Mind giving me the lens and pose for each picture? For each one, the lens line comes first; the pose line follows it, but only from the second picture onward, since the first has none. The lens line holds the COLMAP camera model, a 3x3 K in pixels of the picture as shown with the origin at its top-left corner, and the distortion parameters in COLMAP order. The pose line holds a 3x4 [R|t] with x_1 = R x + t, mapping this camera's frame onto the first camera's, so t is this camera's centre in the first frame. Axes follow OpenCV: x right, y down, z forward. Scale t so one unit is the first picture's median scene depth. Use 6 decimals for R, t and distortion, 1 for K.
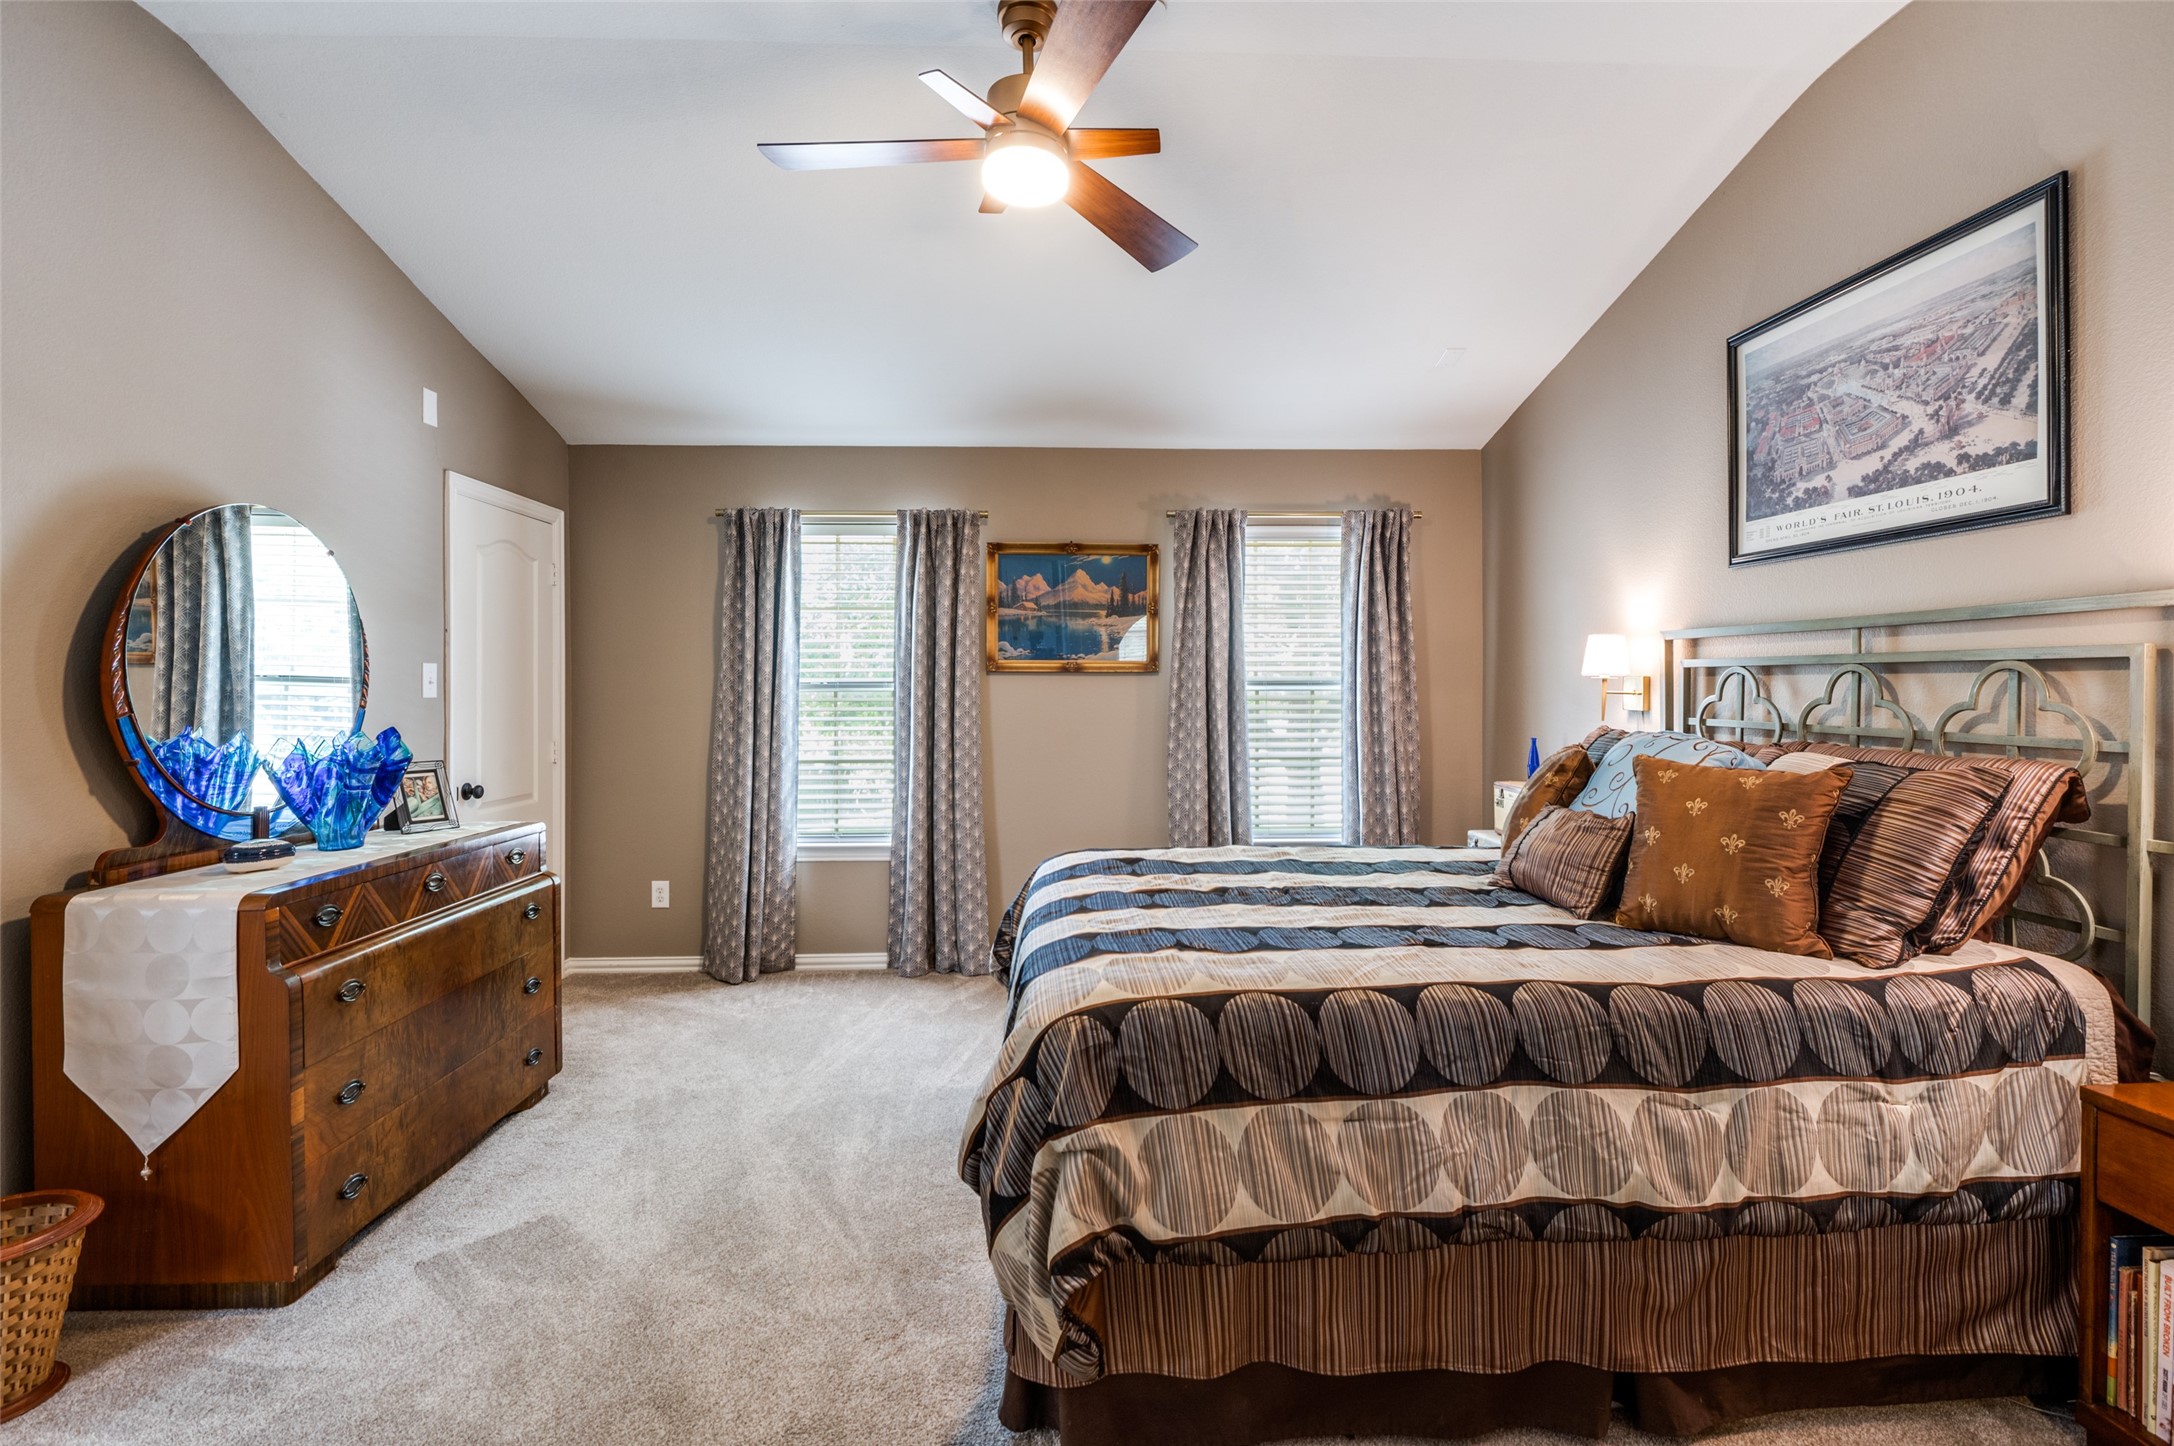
lens RADIAL K [[986.6, 0, 1089.8], [0, 986.6, 691.5], [0, 0, 1]] dist [-0.006114, -0.007054]
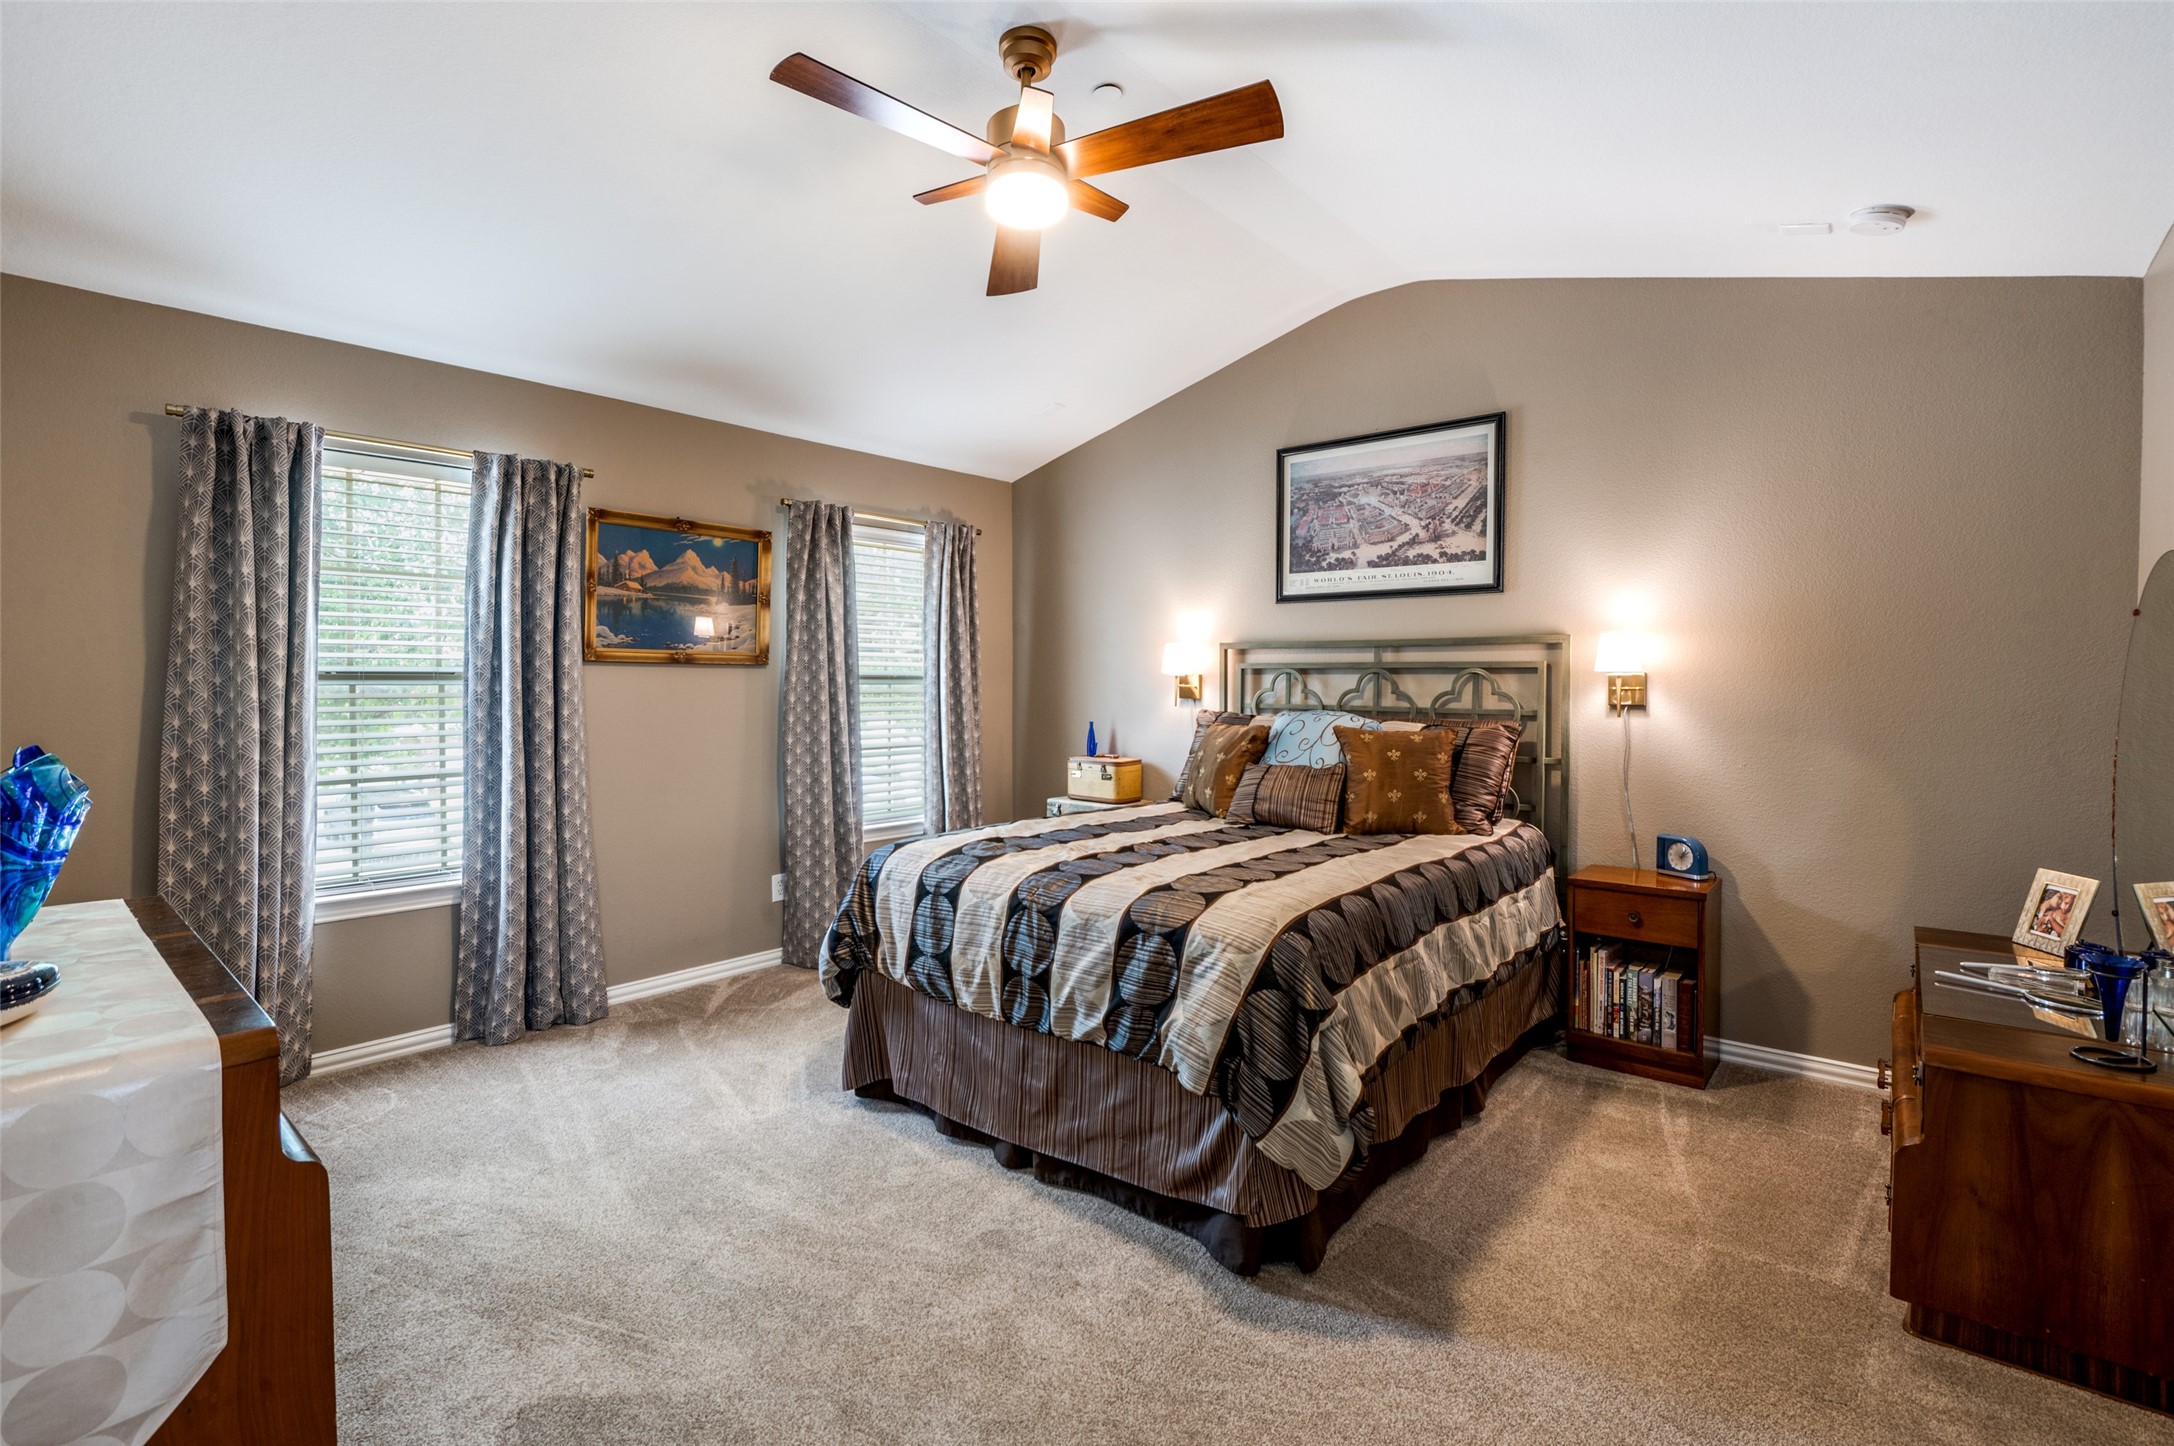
lens RADIAL K [[986.6, 0, 1087.3], [0, 986.6, 703.5], [0, 0, 1]] dist [-0.006114, -0.007054]
pose [[0.684331, -0.011726, 0.729077, -0.655203], [-0.000105, 0.999869, 0.016179, 0.003912], [-0.729171, -0.011148, 0.684240, 0.179006]]
